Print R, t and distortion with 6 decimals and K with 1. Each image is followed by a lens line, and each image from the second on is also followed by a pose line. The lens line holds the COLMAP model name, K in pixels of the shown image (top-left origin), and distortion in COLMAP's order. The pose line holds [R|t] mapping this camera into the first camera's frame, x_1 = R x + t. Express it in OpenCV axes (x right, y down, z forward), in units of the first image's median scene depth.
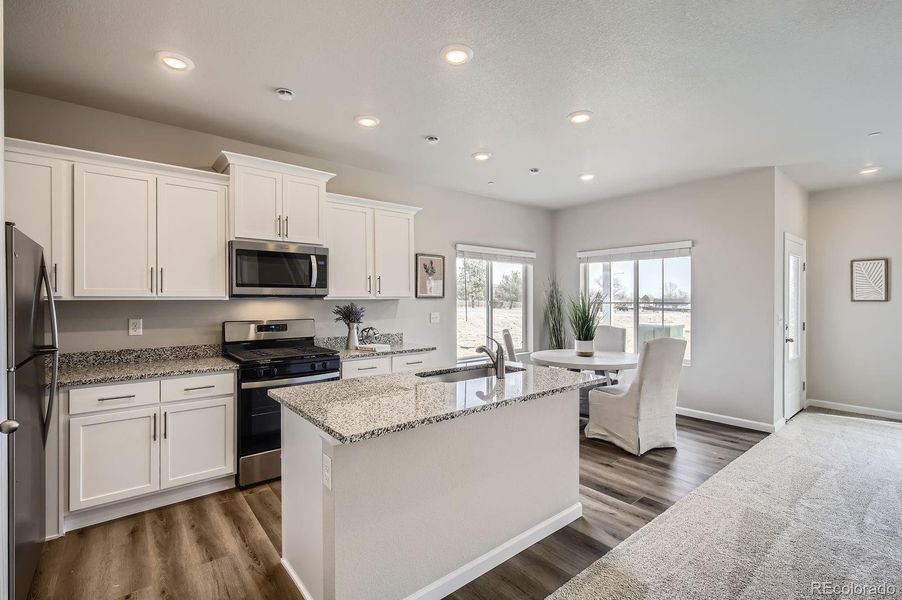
lens RADIAL K [[410.9, 0, 445.2], [0, 410.9, 301.3], [0, 0, 1]] dist [0.001814, -0.001697]
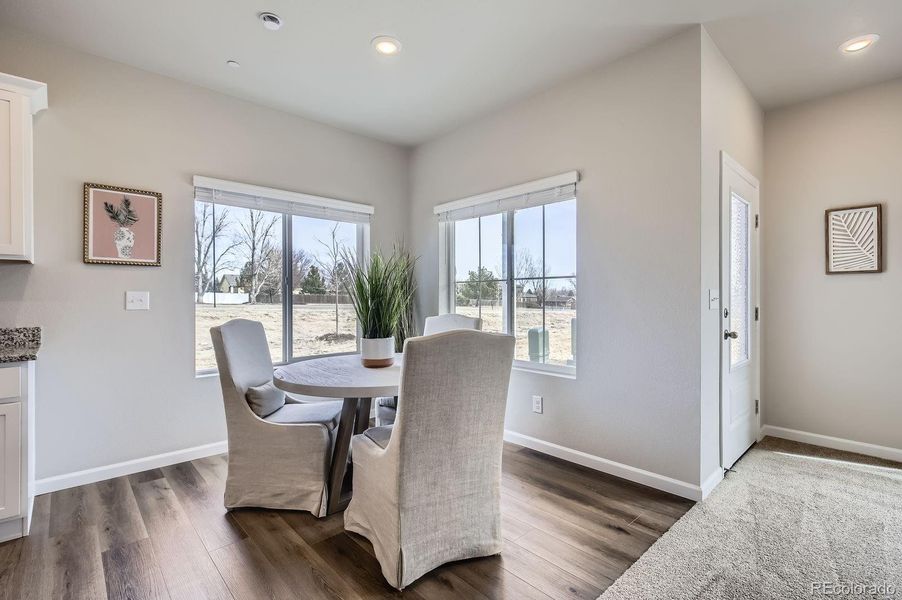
lens RADIAL K [[410.9, 0, 451.1], [0, 410.9, 298.4], [0, 0, 1]] dist [0.001814, -0.001697]
pose [[0.998243, -0.001844, 0.059223, 0.386479], [0.001912, 0.999998, -0.001100, 0.039999], [-0.059221, 0.001211, 0.998244, 0.416703]]
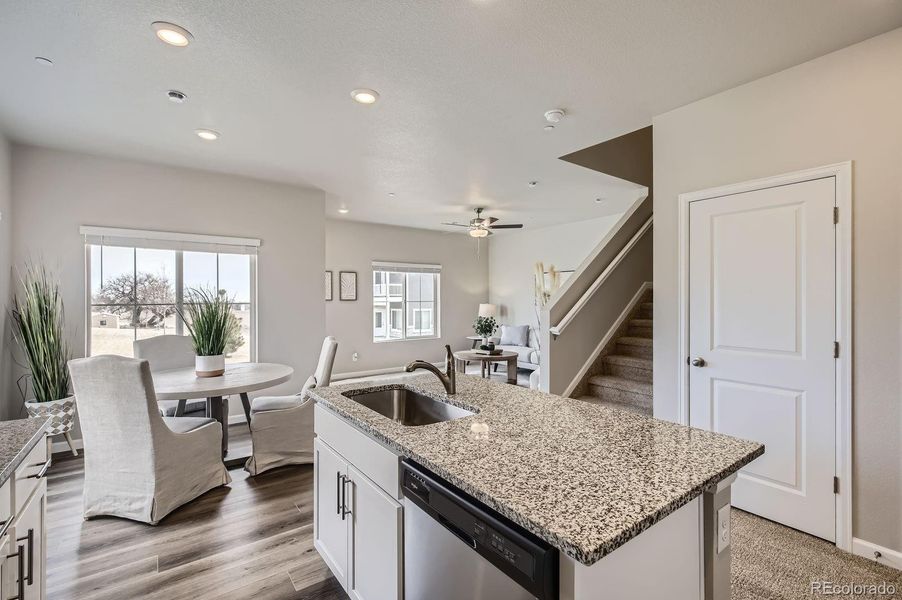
lens RADIAL K [[410.9, 0, 456.0], [0, 410.9, 296.7], [0, 0, 1]] dist [0.001814, -0.001697]
pose [[0.045920, 0.004118, 0.998937, -0.366889], [0.005167, 0.999977, -0.004360, -0.004901], [-0.998932, 0.005361, 0.045898, 0.496080]]
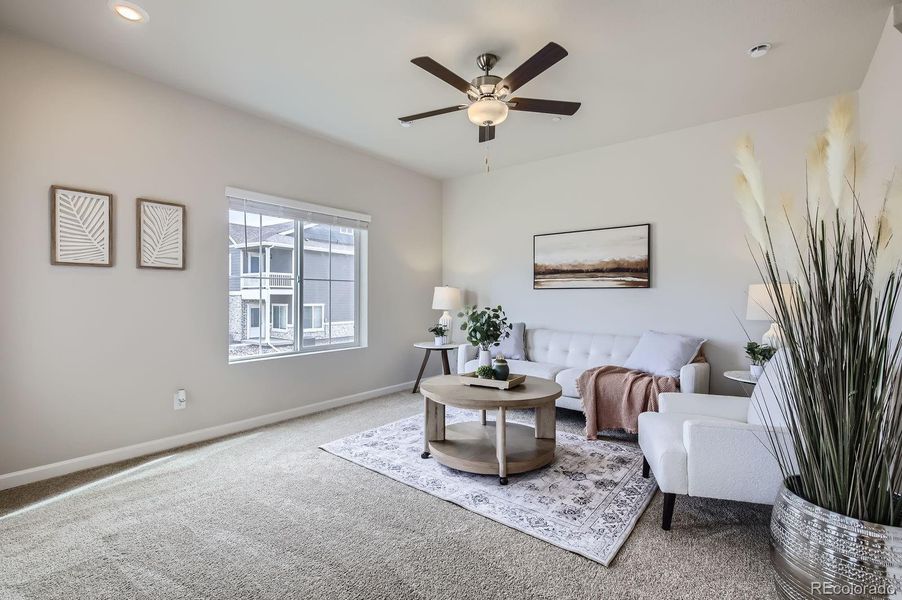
lens RADIAL K [[410.9, 0, 451.1], [0, 410.9, 295.0], [0, 0, 1]] dist [0.001814, -0.001697]
pose [[-0.205918, 0.000341, 0.978569, 0.398553], [-0.001177, 0.999999, -0.000596, 0.041107], [-0.978568, -0.001274, -0.205918, 0.649750]]
